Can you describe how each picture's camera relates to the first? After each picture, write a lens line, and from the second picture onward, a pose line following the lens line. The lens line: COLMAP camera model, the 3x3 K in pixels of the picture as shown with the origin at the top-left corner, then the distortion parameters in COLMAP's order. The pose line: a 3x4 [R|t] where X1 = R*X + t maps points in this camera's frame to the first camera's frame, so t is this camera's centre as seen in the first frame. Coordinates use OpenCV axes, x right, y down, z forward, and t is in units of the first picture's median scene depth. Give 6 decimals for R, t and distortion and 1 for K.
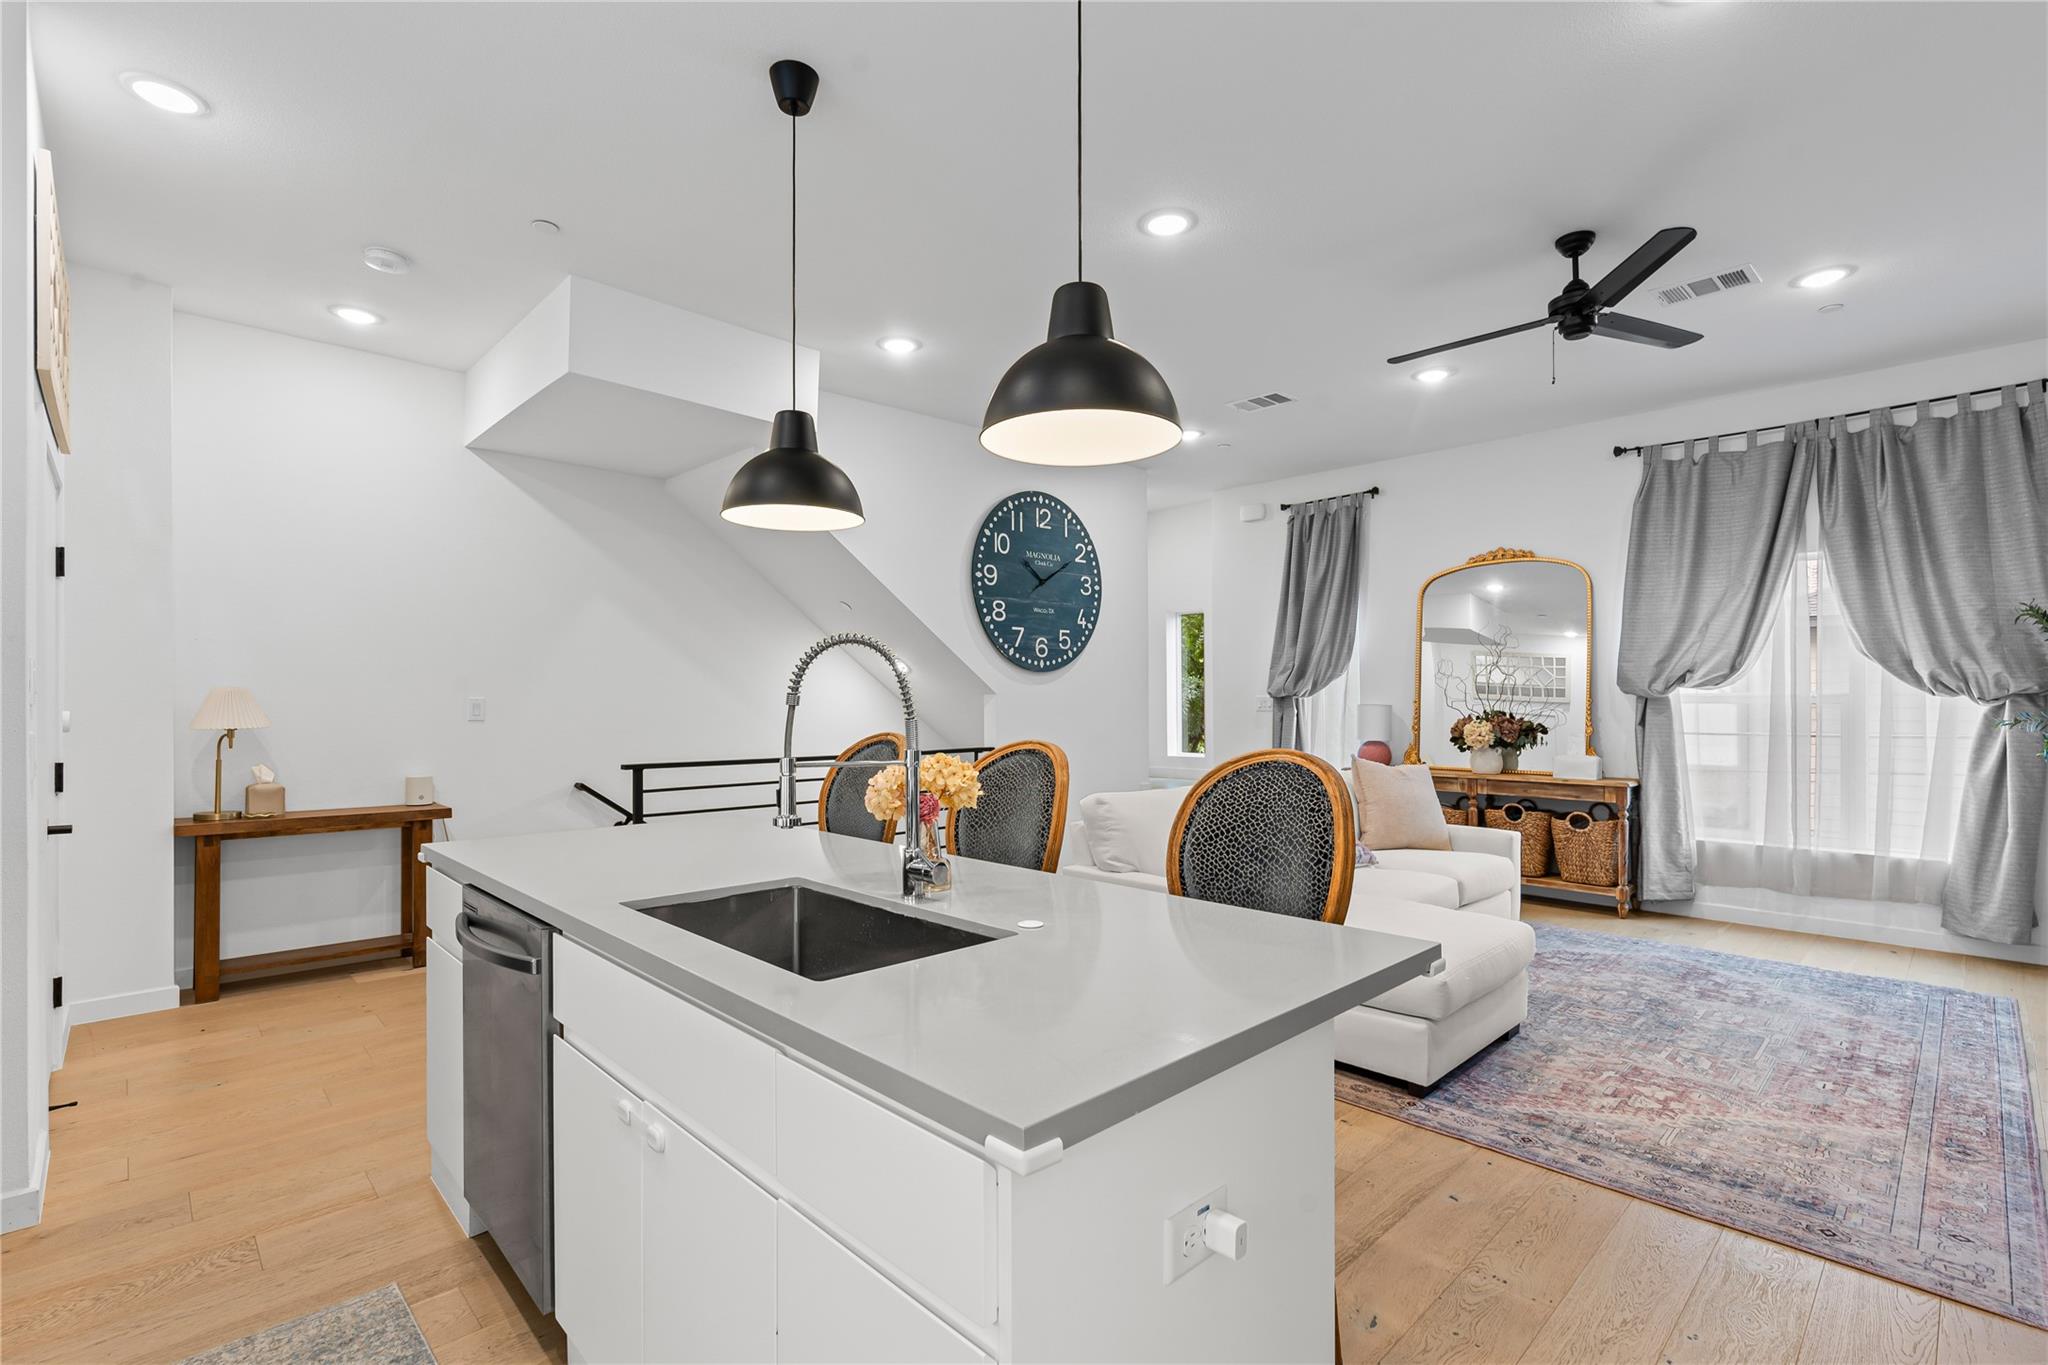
lens RADIAL K [[931.8, 0, 1030.8], [0, 931.8, 691.4], [0, 0, 1]] dist [-0.009502, 0.002489]
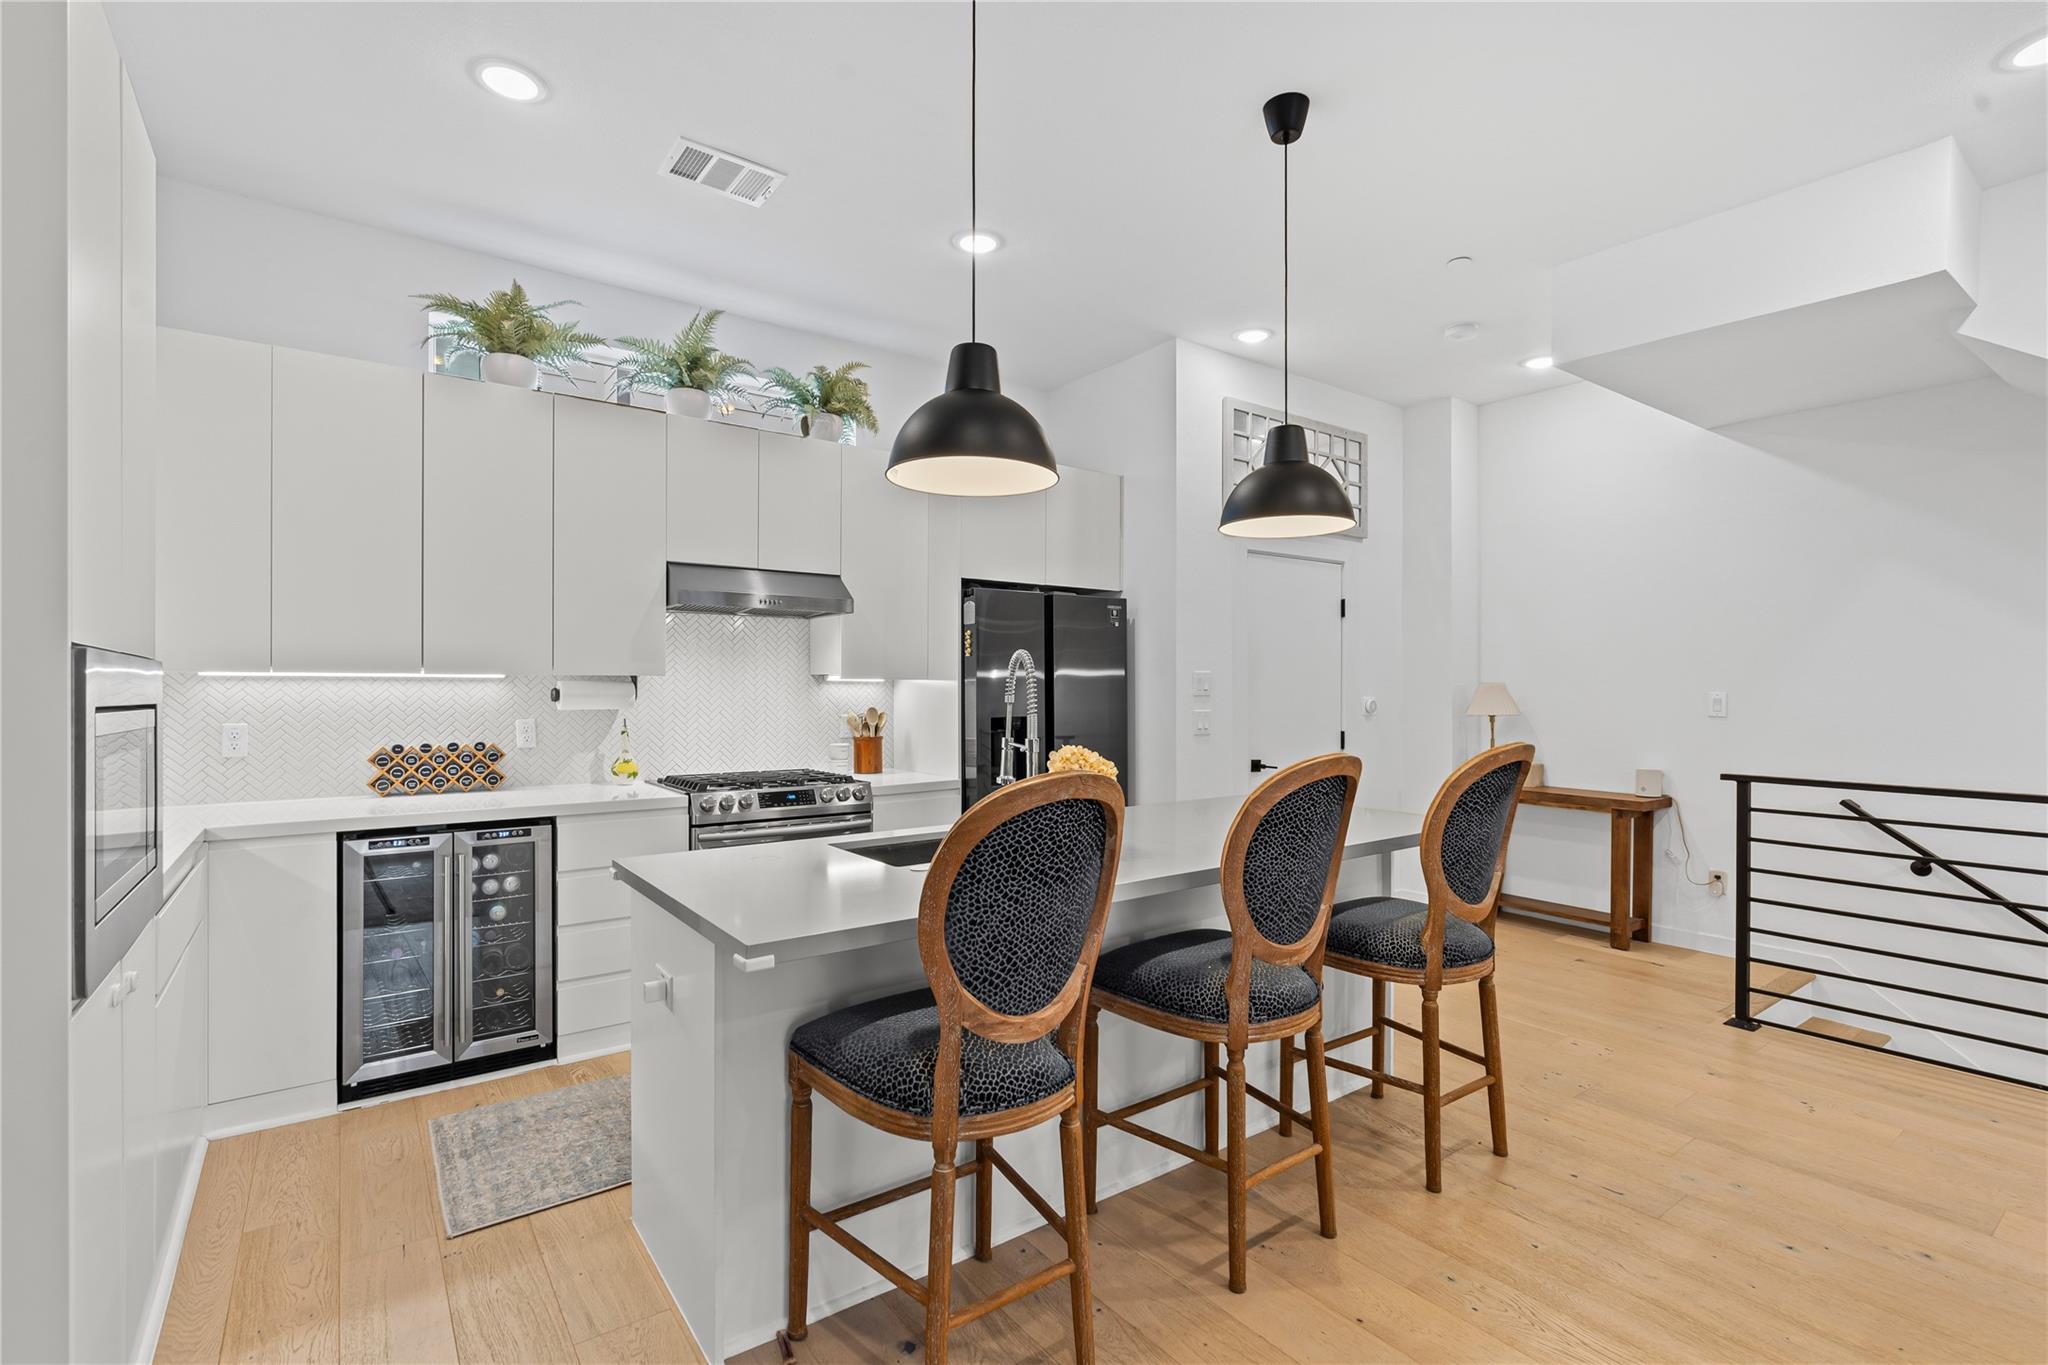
lens RADIAL K [[931.8, 0, 1017.3], [0, 931.8, 687.1], [0, 0, 1]] dist [-0.009502, 0.002489]
pose [[-0.138299, 0.001058, -0.990390, 0.415763], [0.007236, 0.999974, 0.000057, -0.003521], [0.990364, -0.007158, -0.138303, 0.423060]]
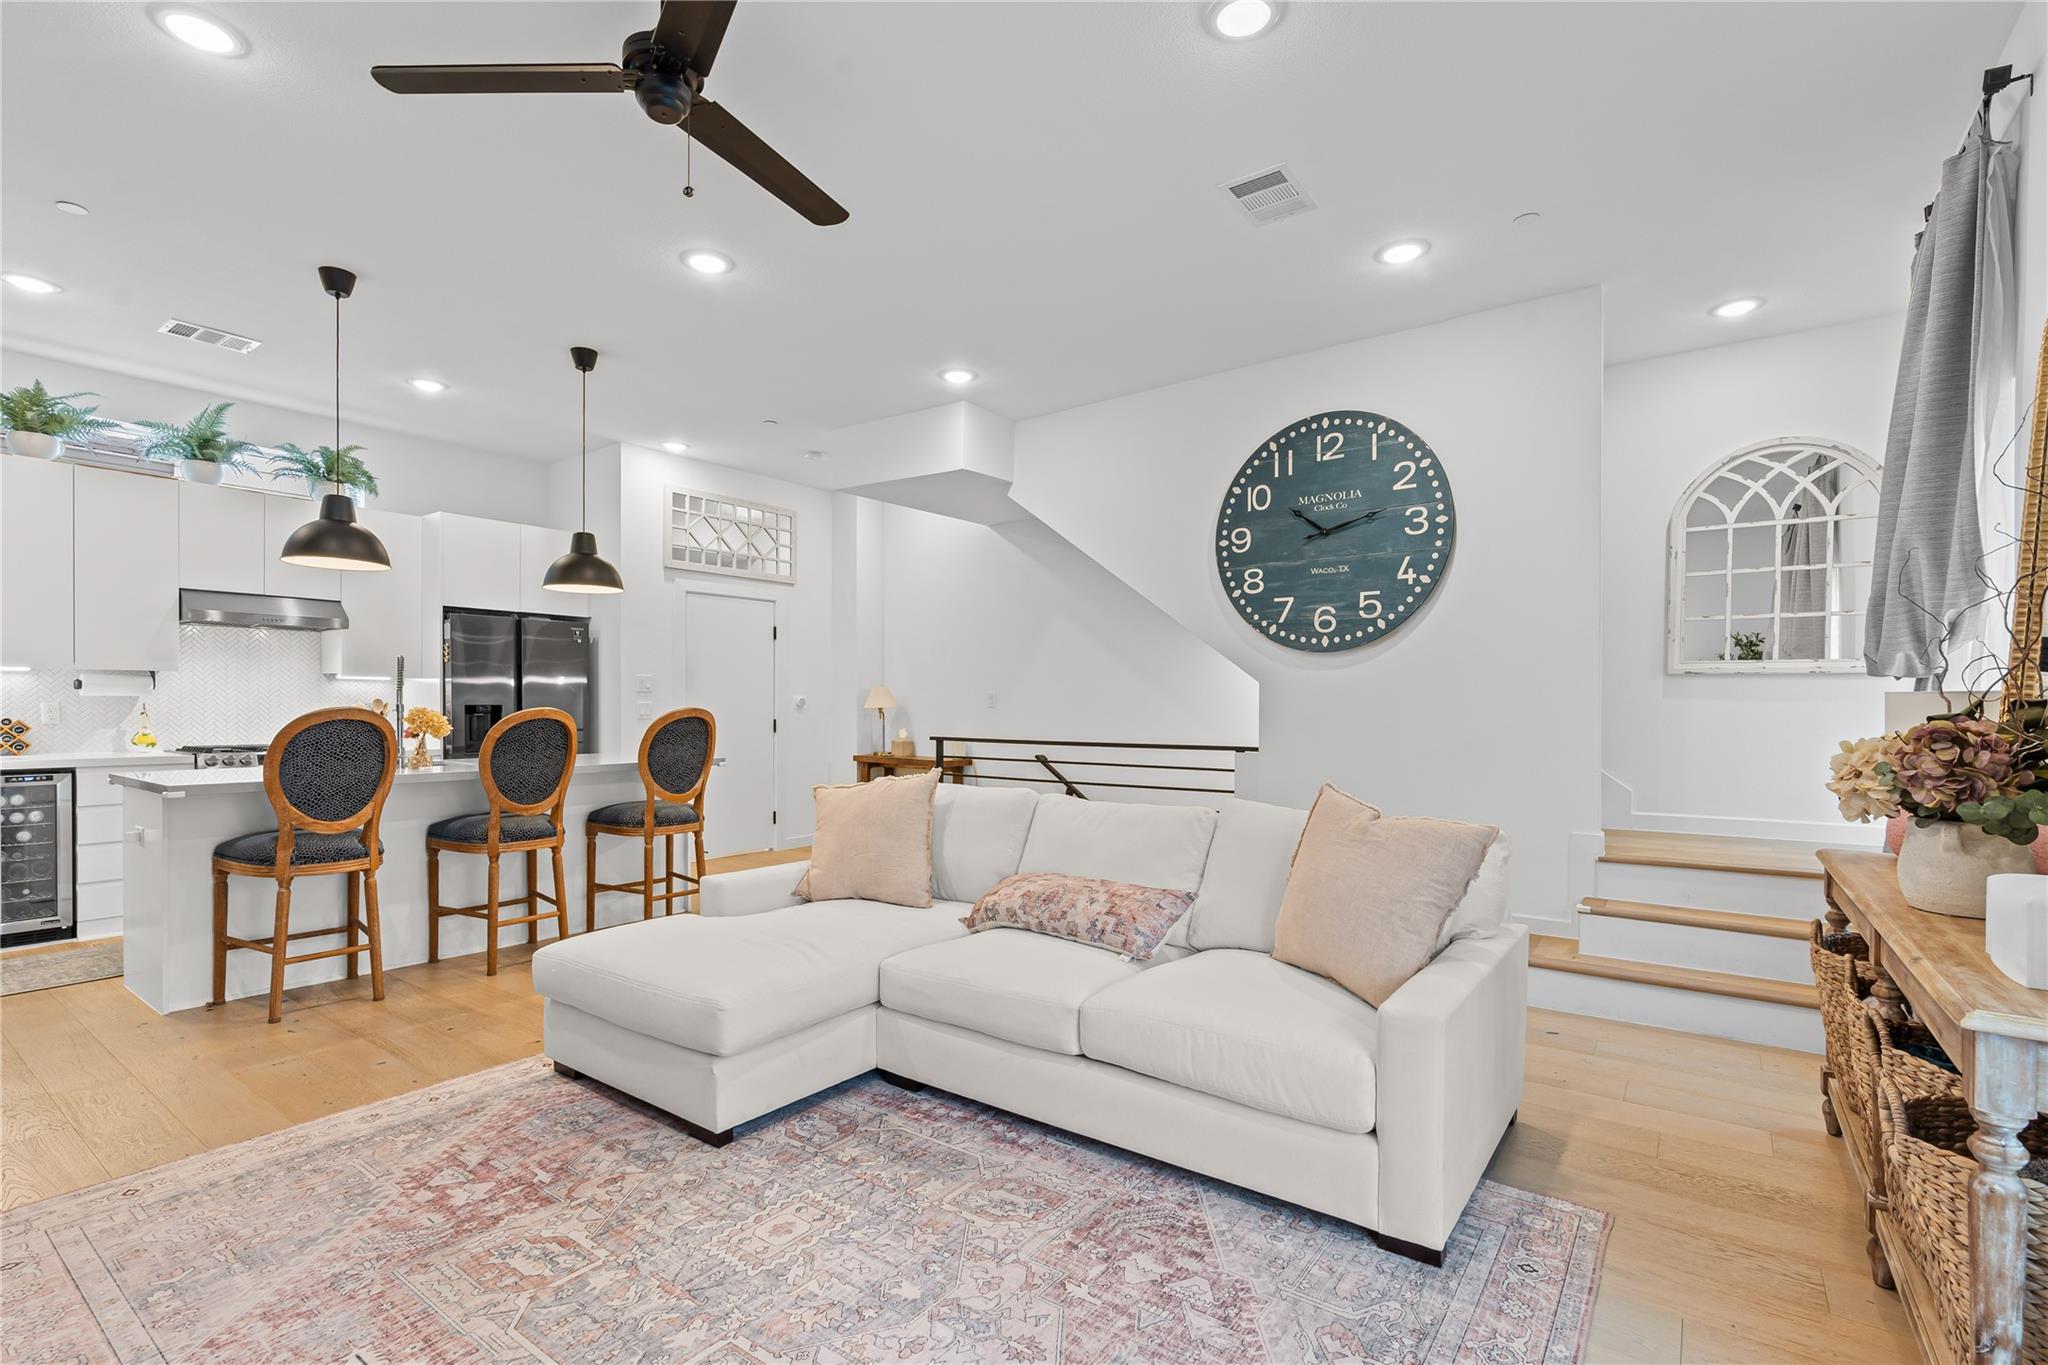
lens RADIAL K [[931.8, 0, 1020.1], [0, 931.8, 711.0], [0, 0, 1]] dist [-0.009502, 0.002489]
pose [[0.172453, 0.009698, -0.984970, 0.873680], [0.004004, 0.999936, 0.010547, 0.021700], [0.985010, -0.005763, 0.172403, 0.771911]]
